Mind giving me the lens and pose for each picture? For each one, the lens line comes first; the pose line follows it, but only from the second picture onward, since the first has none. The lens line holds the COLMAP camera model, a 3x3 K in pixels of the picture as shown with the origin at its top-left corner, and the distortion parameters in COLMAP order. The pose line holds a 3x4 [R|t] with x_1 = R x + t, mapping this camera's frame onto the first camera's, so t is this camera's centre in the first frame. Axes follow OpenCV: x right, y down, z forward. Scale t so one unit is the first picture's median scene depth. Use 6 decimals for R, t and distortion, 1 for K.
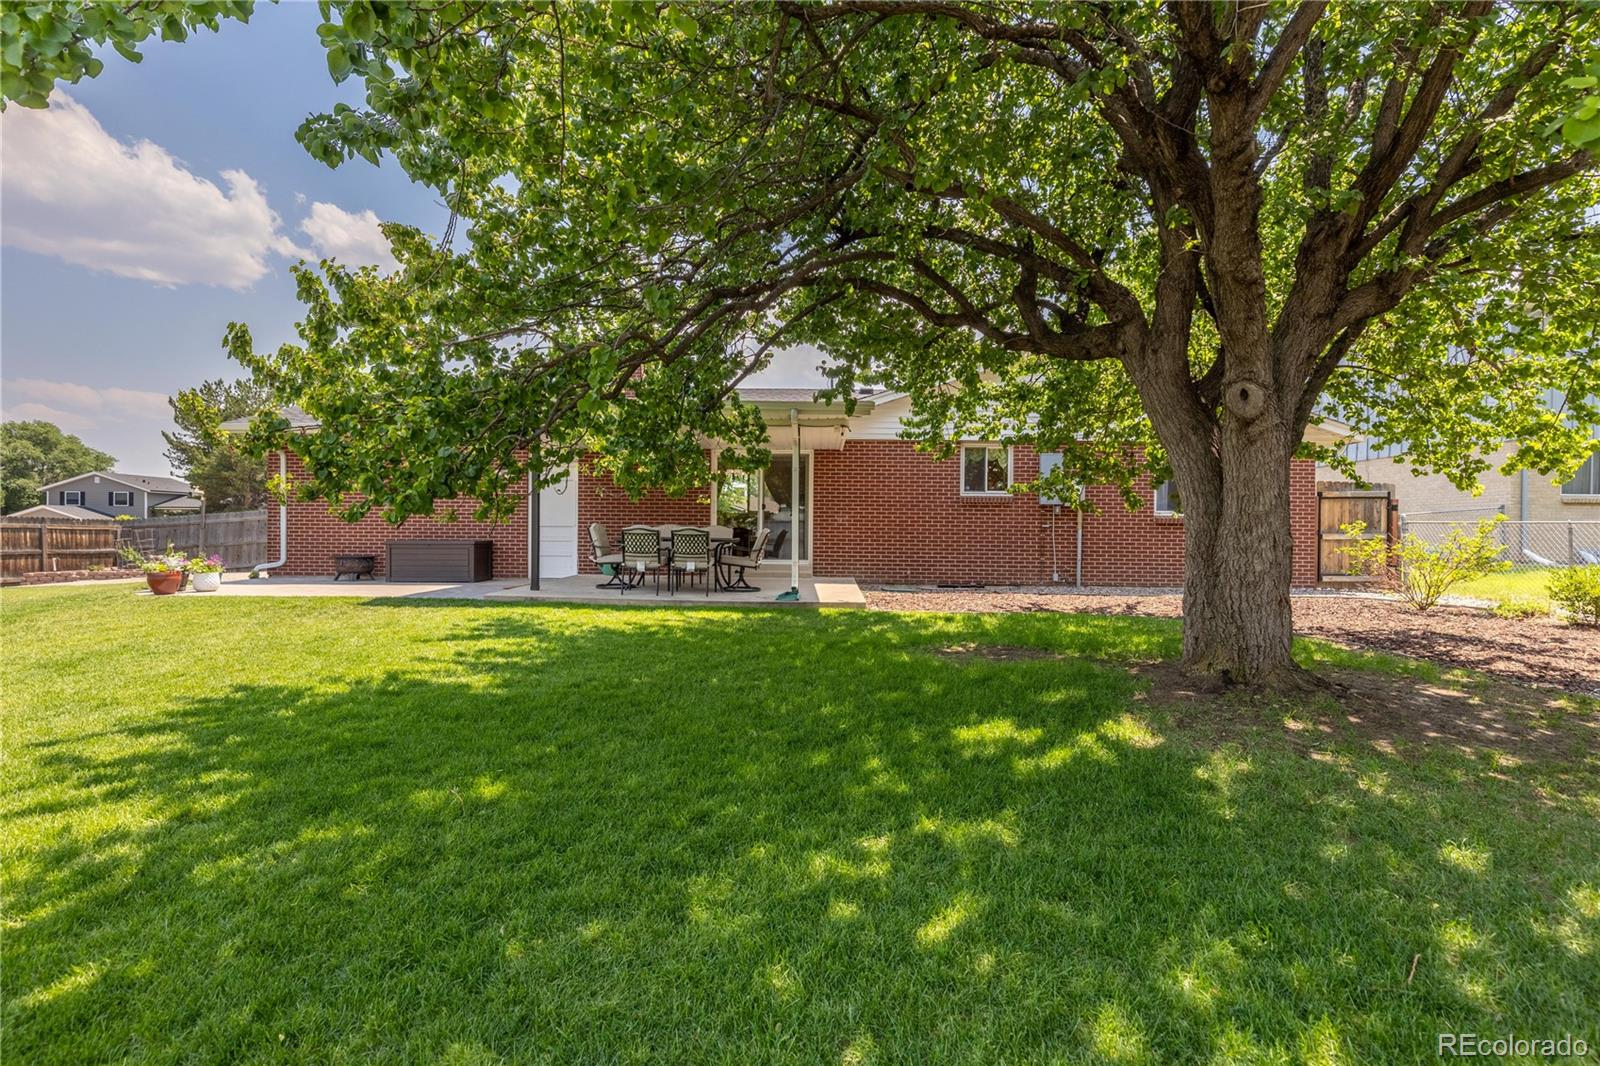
lens RADIAL K [[752.8, 0, 800.0], [0, 752.8, 533.0], [0, 0, 1]] dist [0.000251, -0.000014]
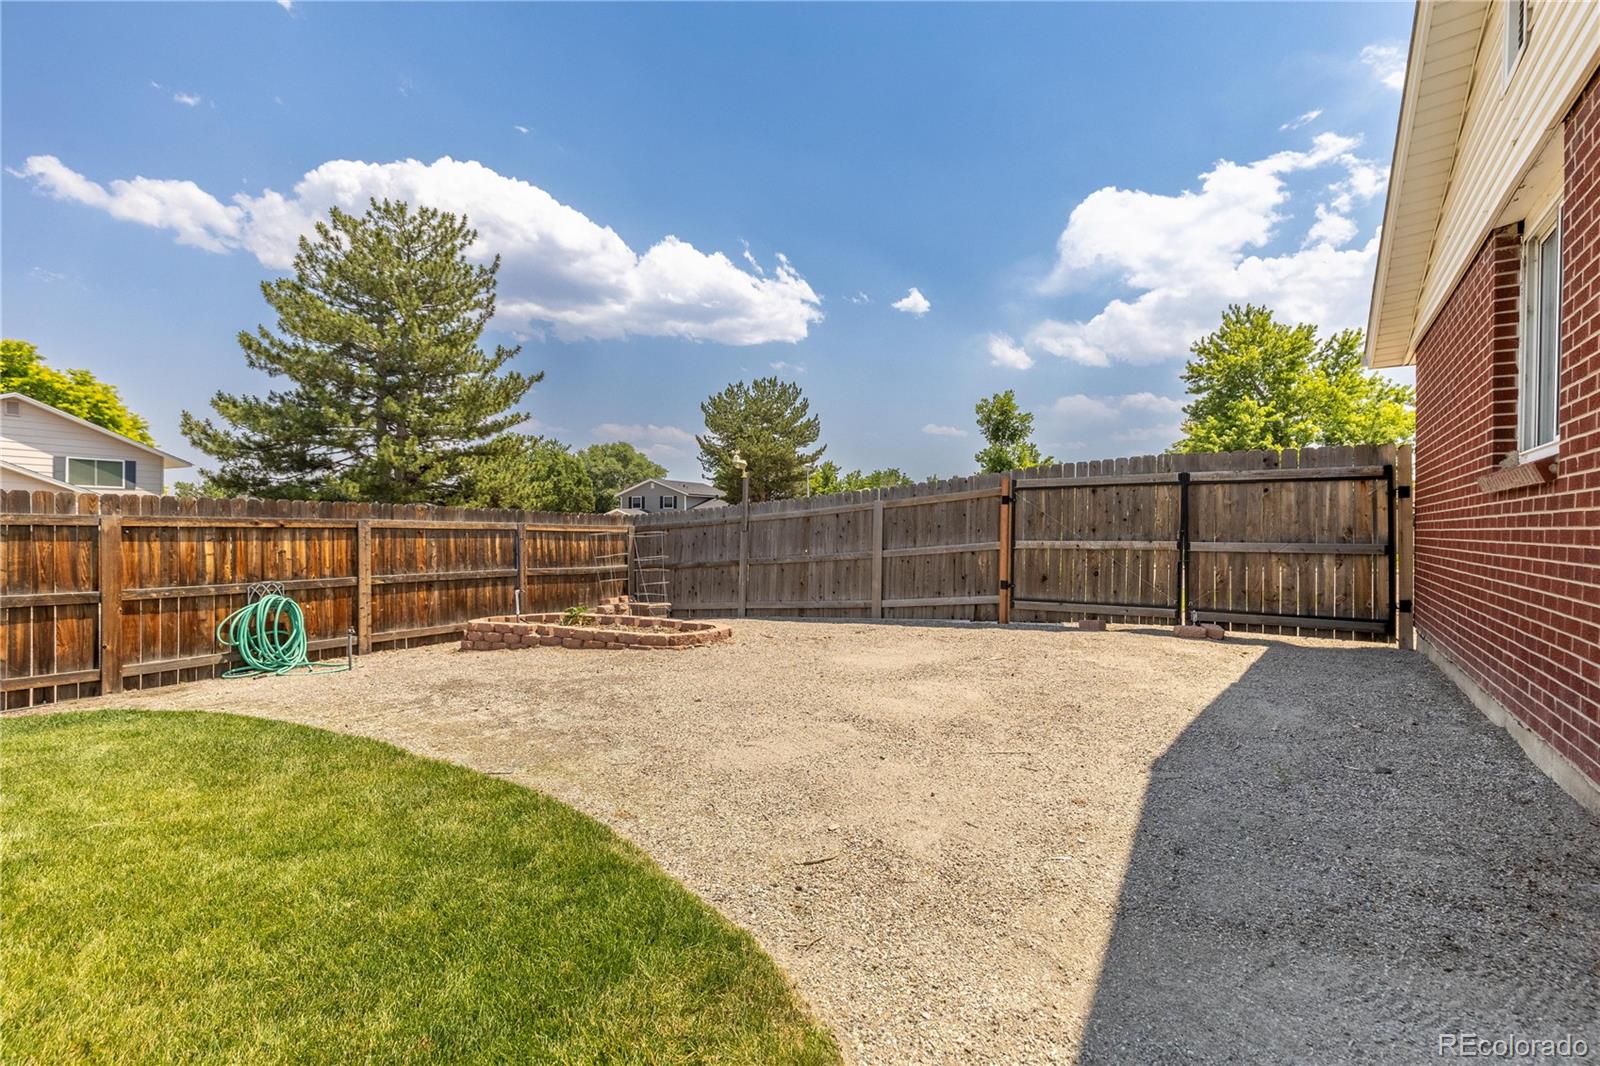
lens RADIAL K [[728.5, 0, 792.5], [0, 728.5, 528.4], [0, 0, 1]] dist [0.010115, 0.000105]
pose [[0.839234, -0.001171, -0.543769, -0.185136], [-0.001769, 0.999987, -0.004883, -0.001800], [0.543768, 0.005060, 0.839221, 0.223826]]
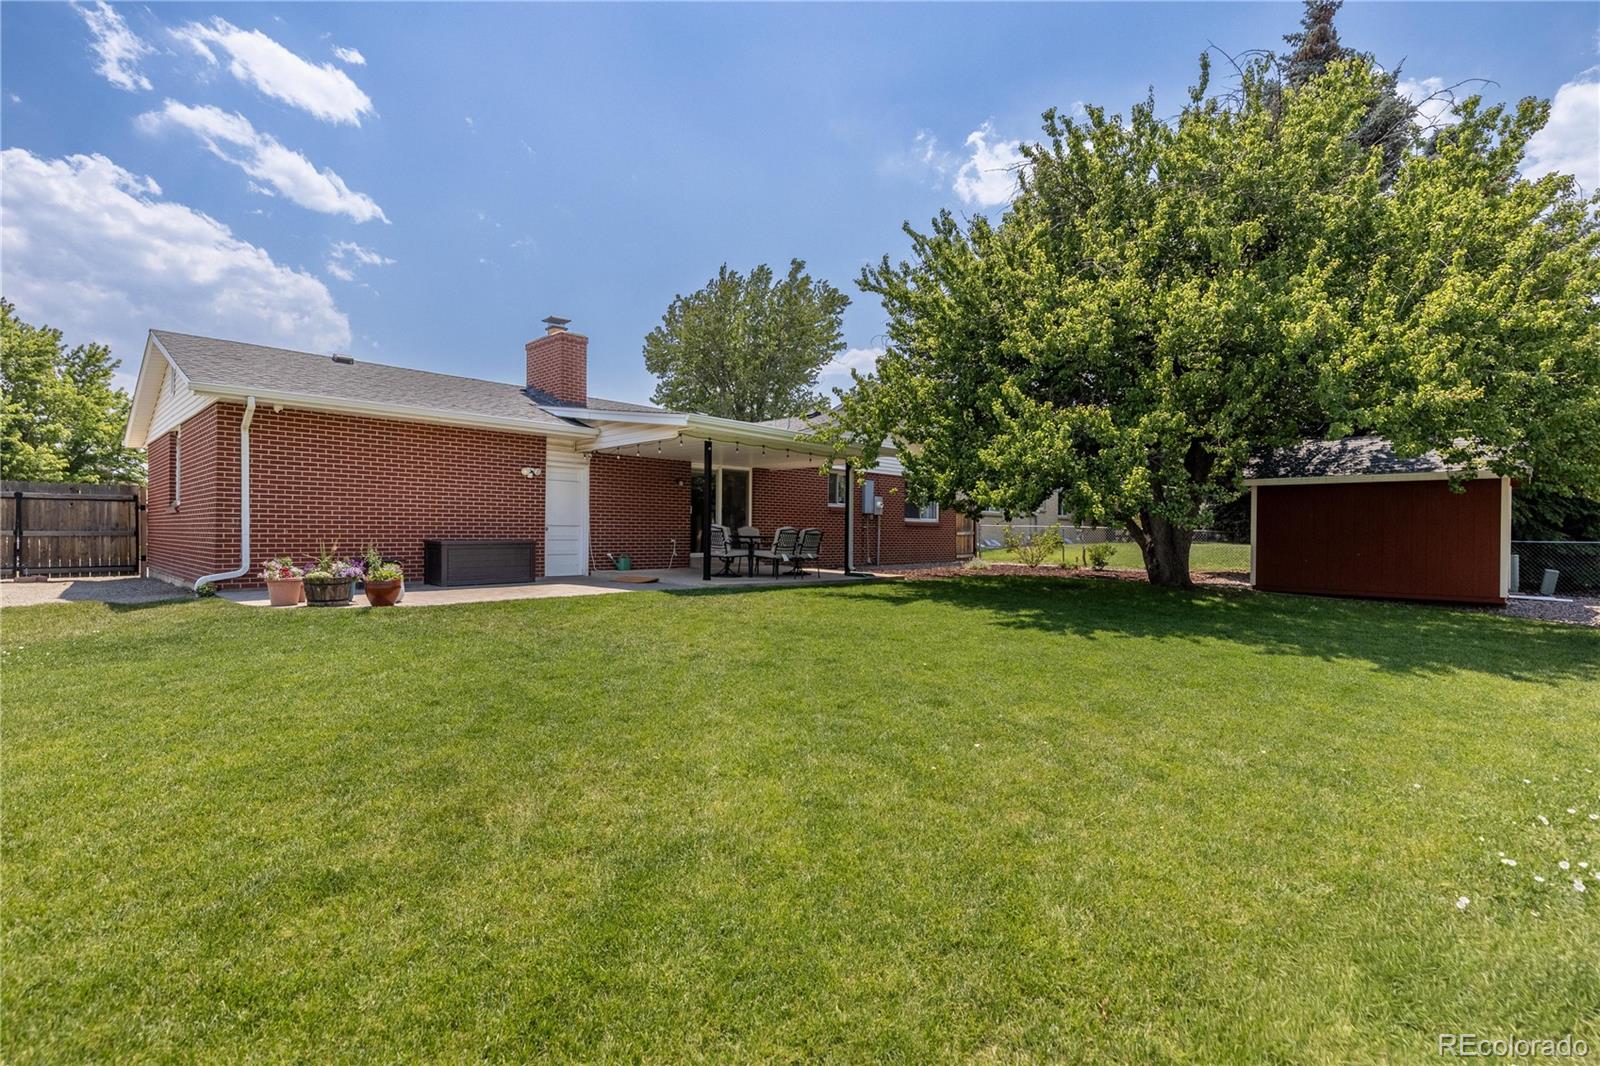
lens RADIAL K [[752.8, 0, 800.0], [0, 752.8, 533.0], [0, 0, 1]] dist [0.000251, -0.000014]
pose [[0.672720, -0.006907, 0.739865, -0.206969], [0.000981, 0.999964, 0.008443, -0.001284], [-0.739896, -0.004954, 0.672703, 0.029757]]
